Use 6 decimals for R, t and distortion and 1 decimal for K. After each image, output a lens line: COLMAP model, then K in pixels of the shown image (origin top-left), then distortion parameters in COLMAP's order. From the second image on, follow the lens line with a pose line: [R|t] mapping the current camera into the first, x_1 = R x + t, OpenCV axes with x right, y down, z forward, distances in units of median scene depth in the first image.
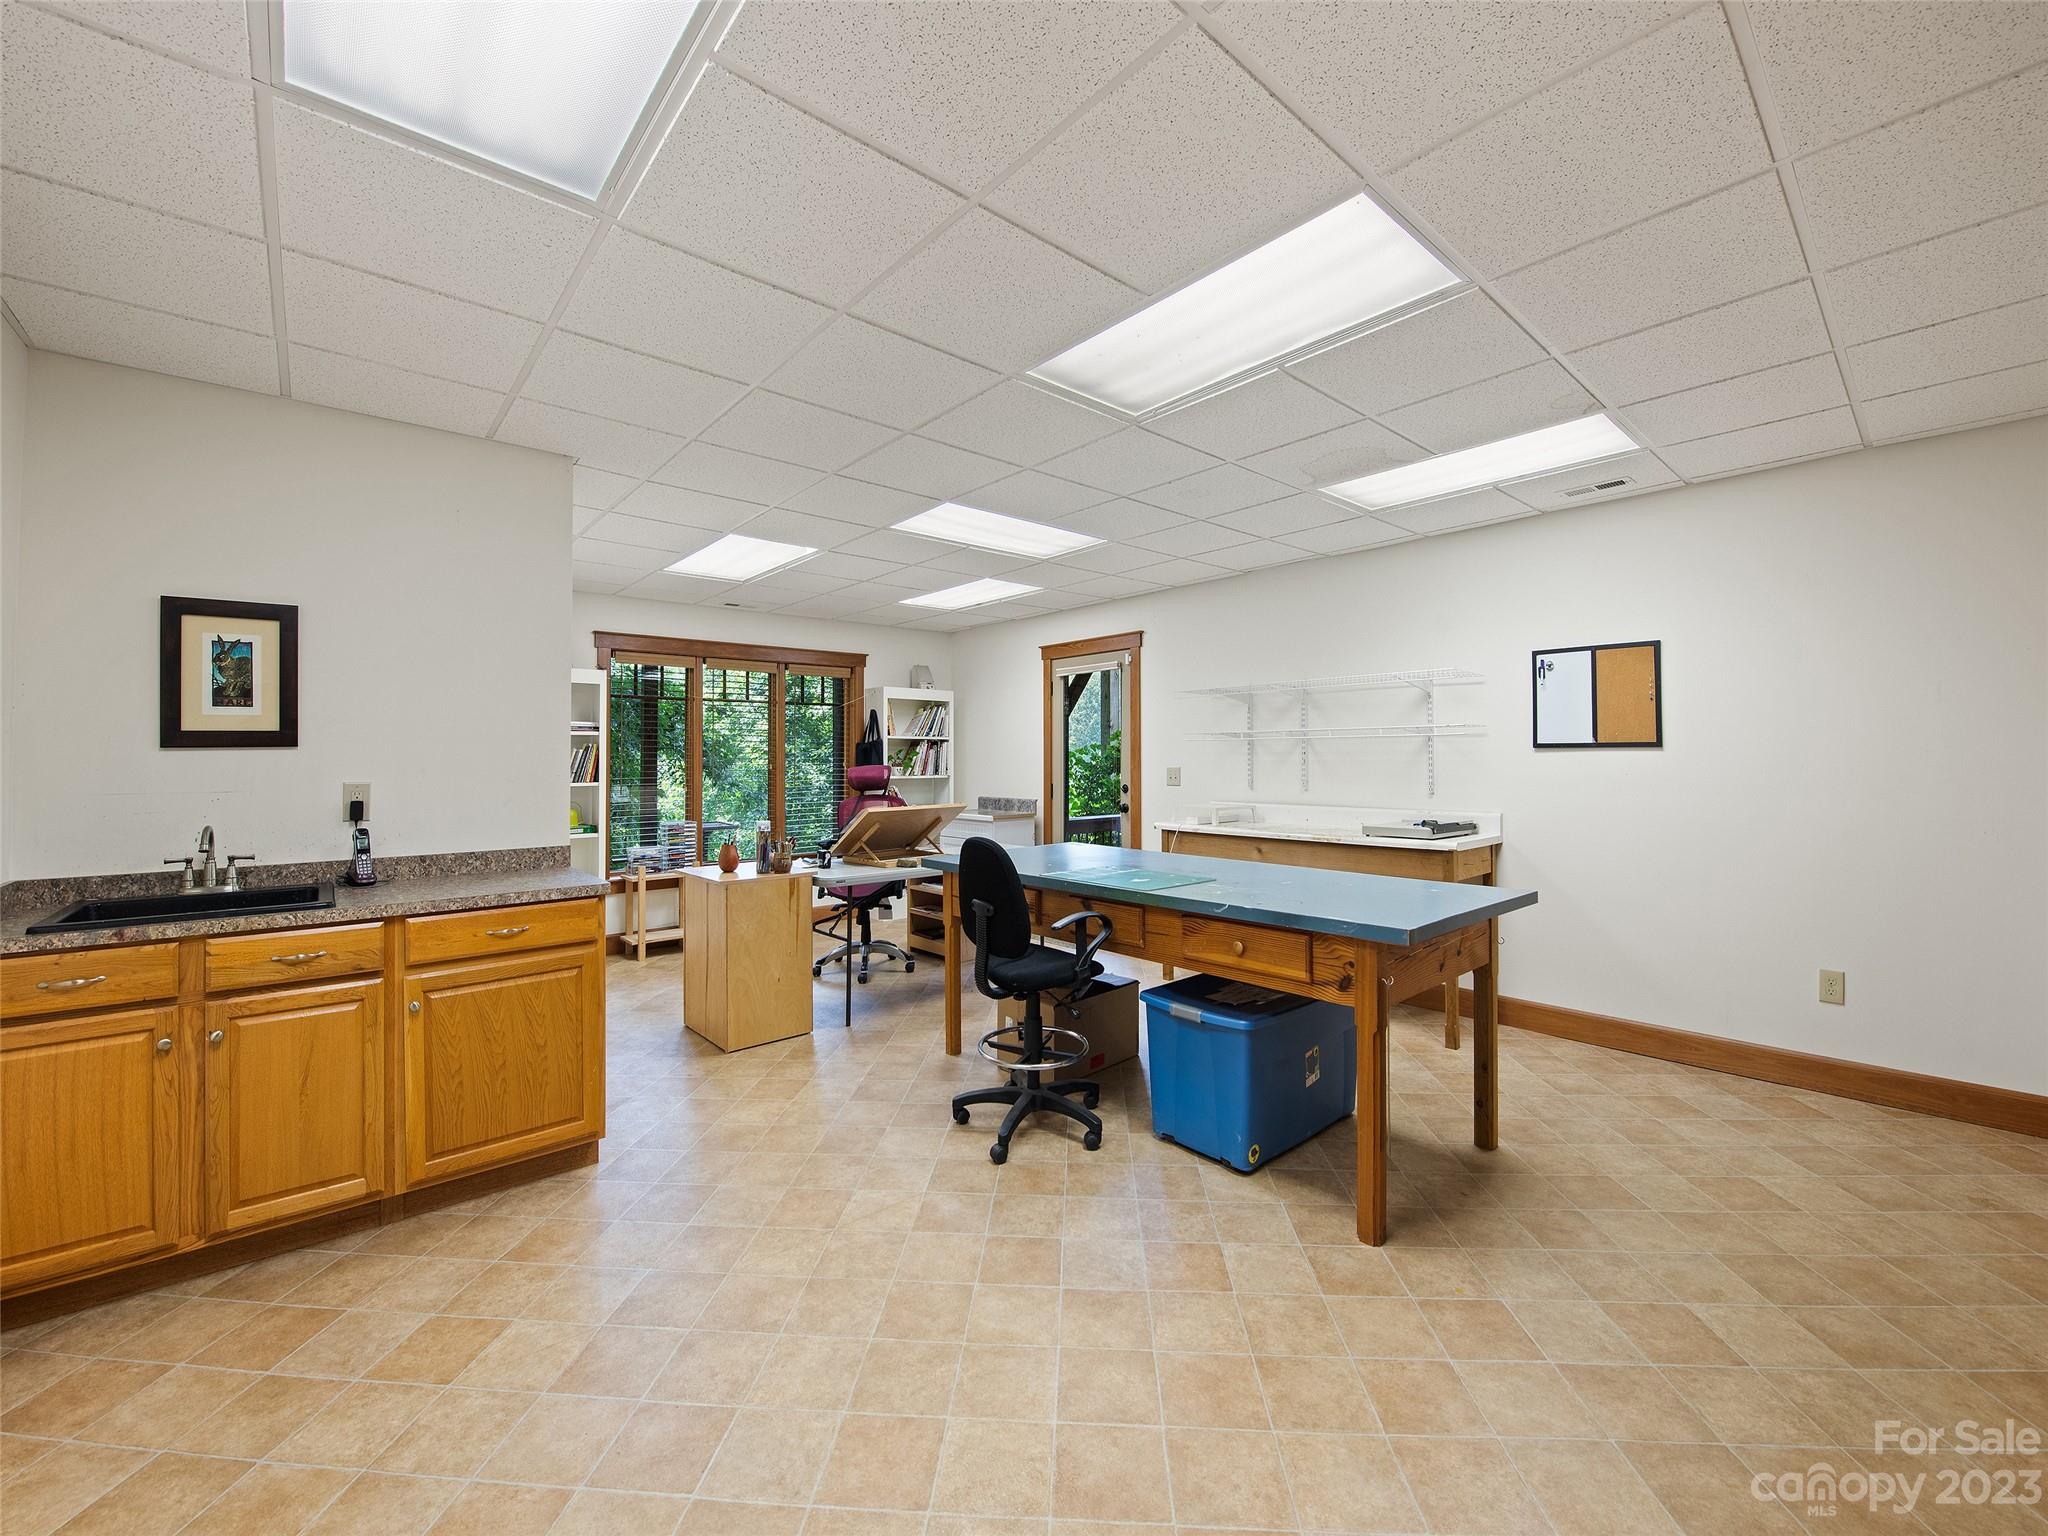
lens RADIAL K [[832.5, 0, 1025.2], [0, 832.5, 759.6], [0, 0, 1]] dist [-0.000764, -0.000079]
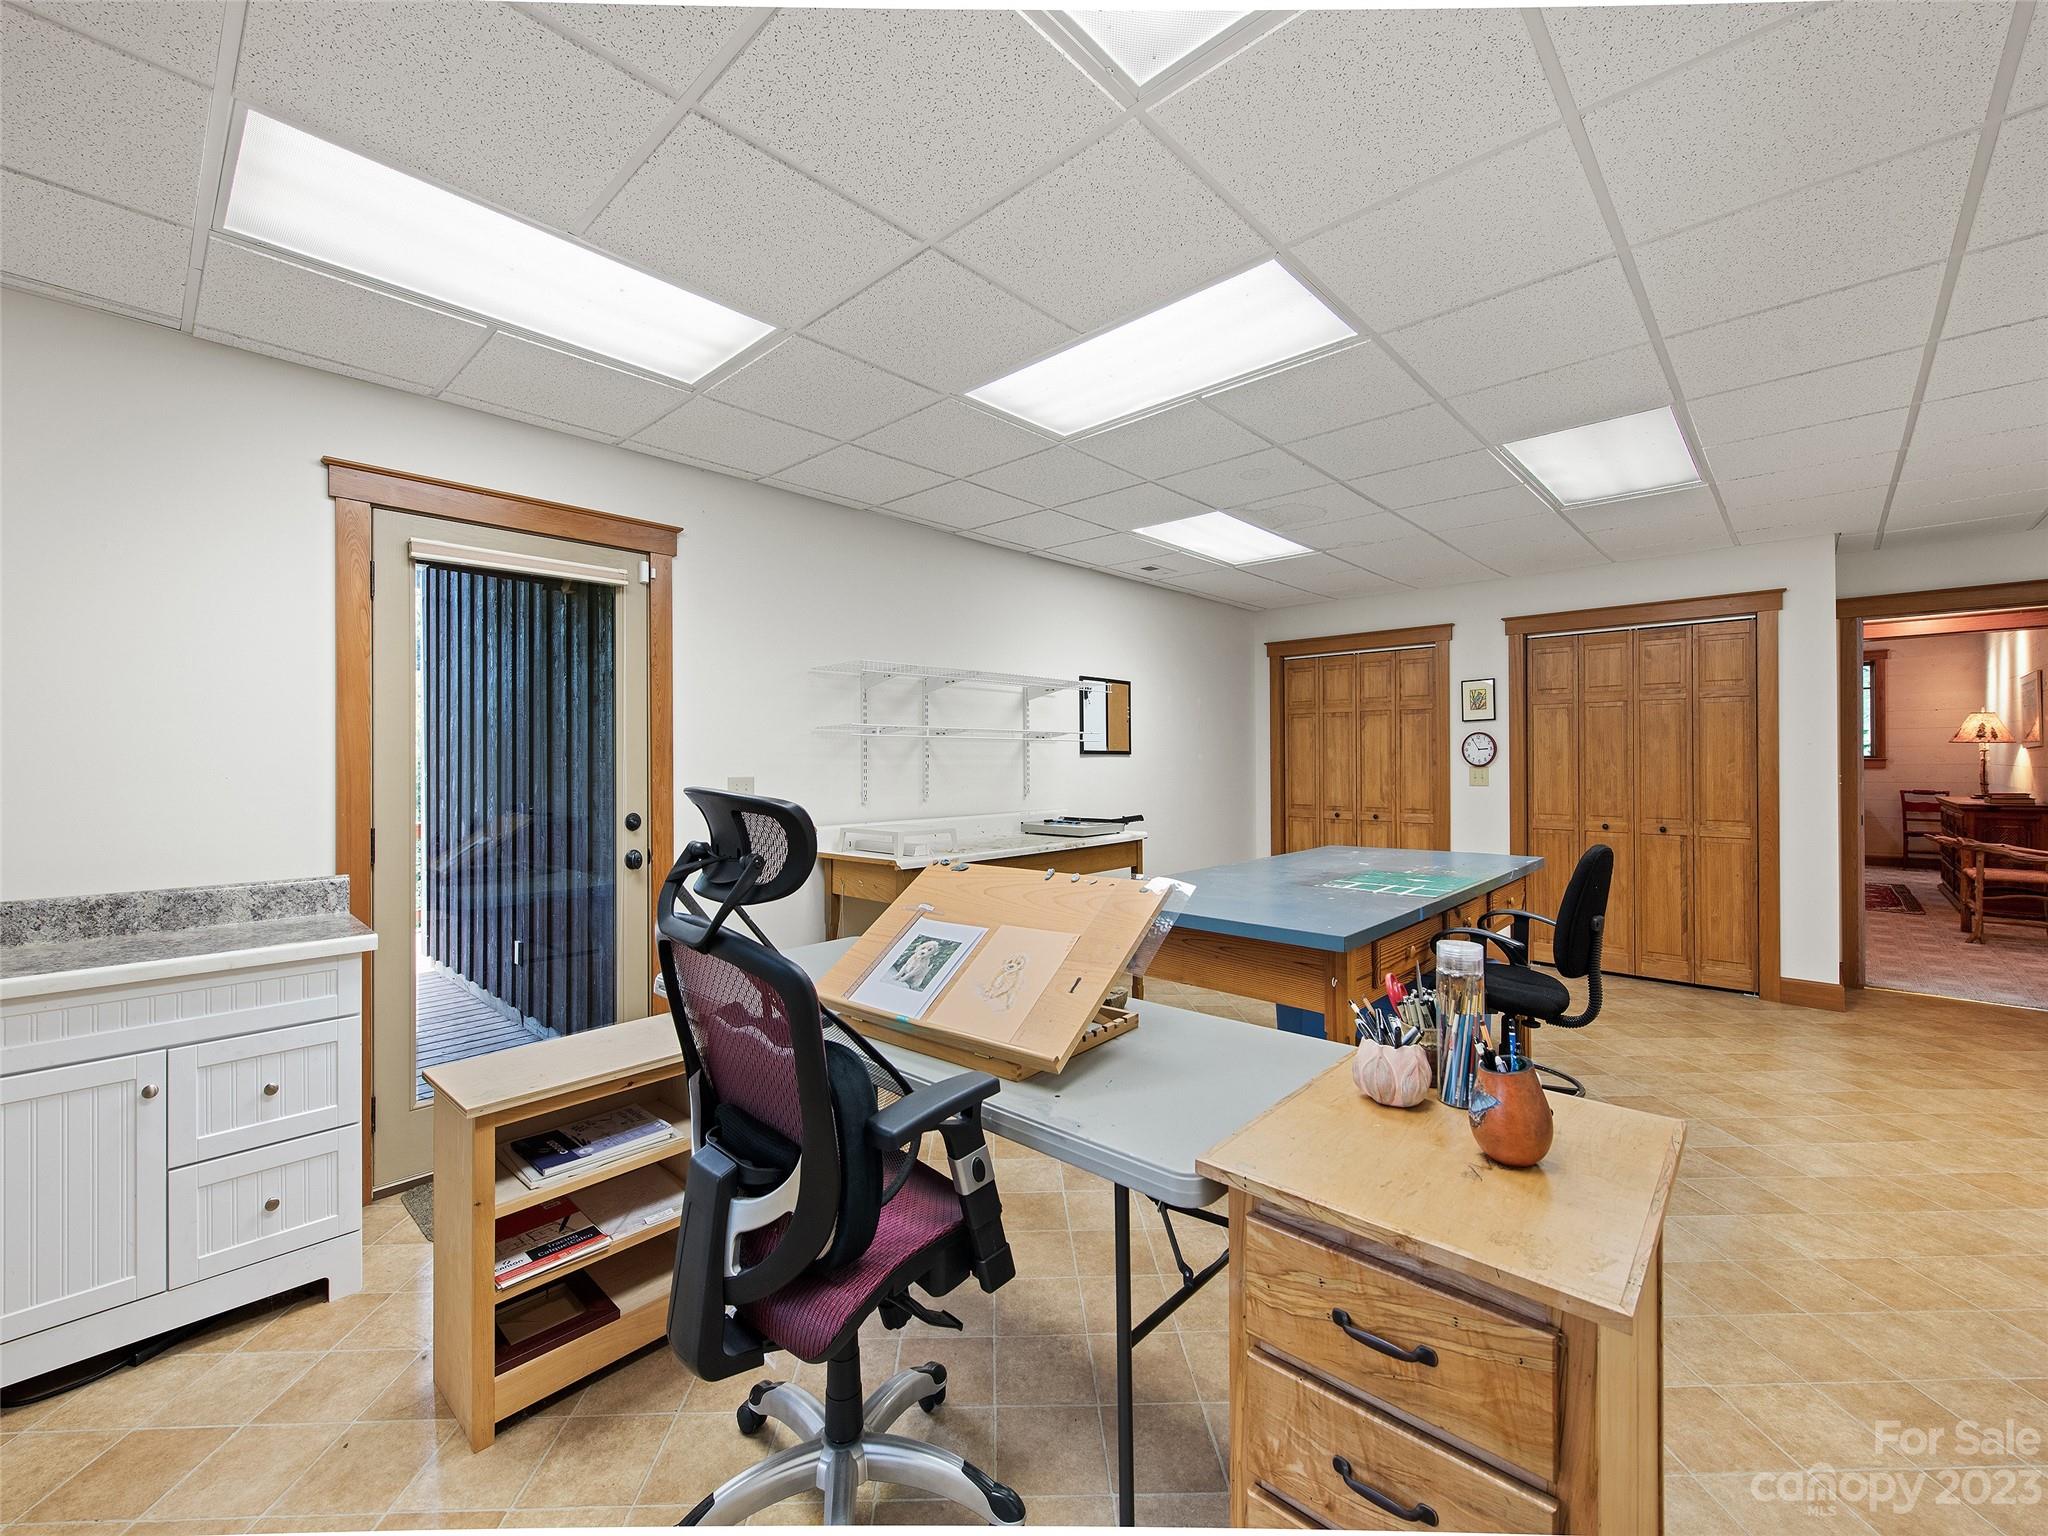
lens RADIAL K [[847.8, 0, 1024.5], [0, 847.8, 765.2], [0, 0, 1]] dist [0.004731, 0.000392]
pose [[-0.108716, 0.000568, 0.994073, -0.639503], [0.005110, 0.999987, -0.000013, 0.002178], [-0.994060, 0.005078, -0.108718, 1.226061]]
